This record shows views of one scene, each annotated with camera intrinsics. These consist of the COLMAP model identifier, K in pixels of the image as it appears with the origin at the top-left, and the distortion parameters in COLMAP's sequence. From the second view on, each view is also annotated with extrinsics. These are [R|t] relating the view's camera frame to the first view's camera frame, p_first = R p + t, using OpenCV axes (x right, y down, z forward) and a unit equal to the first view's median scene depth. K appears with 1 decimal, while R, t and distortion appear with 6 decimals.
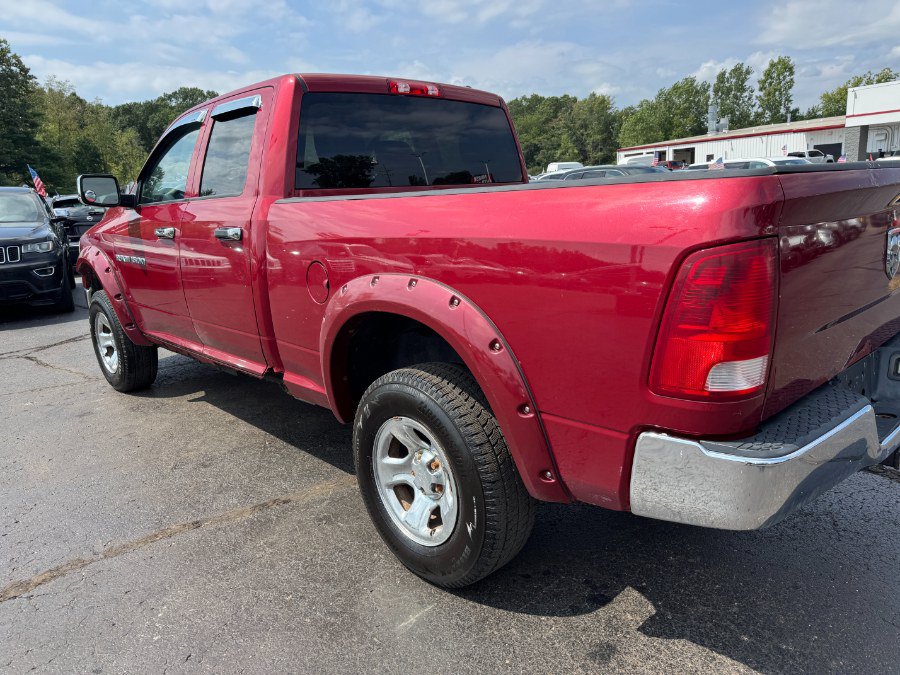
lens RADIAL K [[638.2, 0, 442.4], [0, 638.2, 336.4], [0, 0, 1]] dist [0.008156, -0.016626]
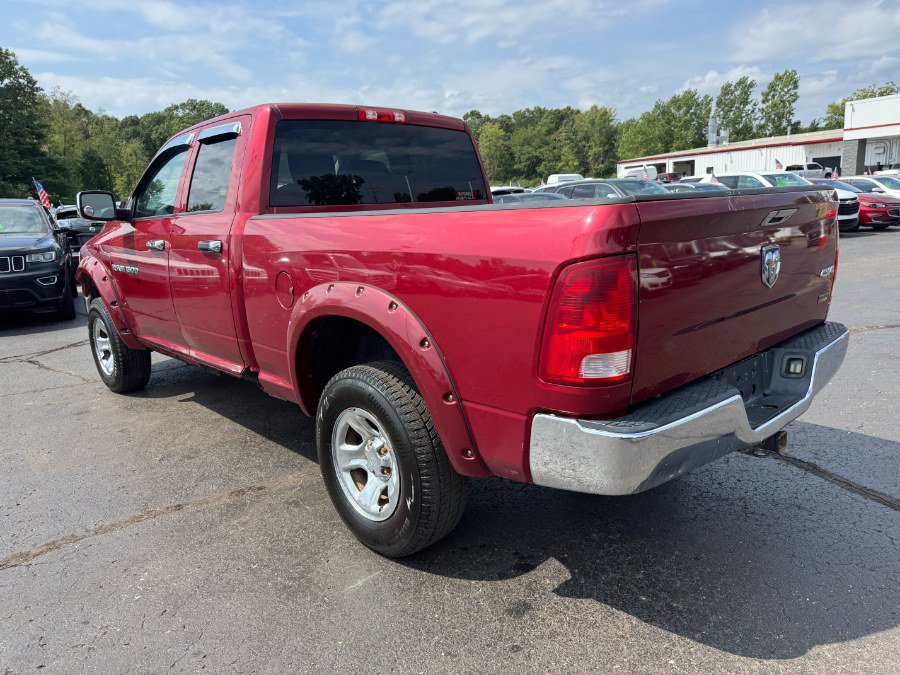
lens RADIAL K [[638.2, 0, 443.8], [0, 638.2, 341.5], [0, 0, 1]] dist [0.008156, -0.016626]
pose [[0.999982, 0.003931, -0.004503, 0.068986], [-0.003970, 0.999955, -0.008626, 0.011542], [0.004469, 0.008644, 0.999953, -0.097210]]
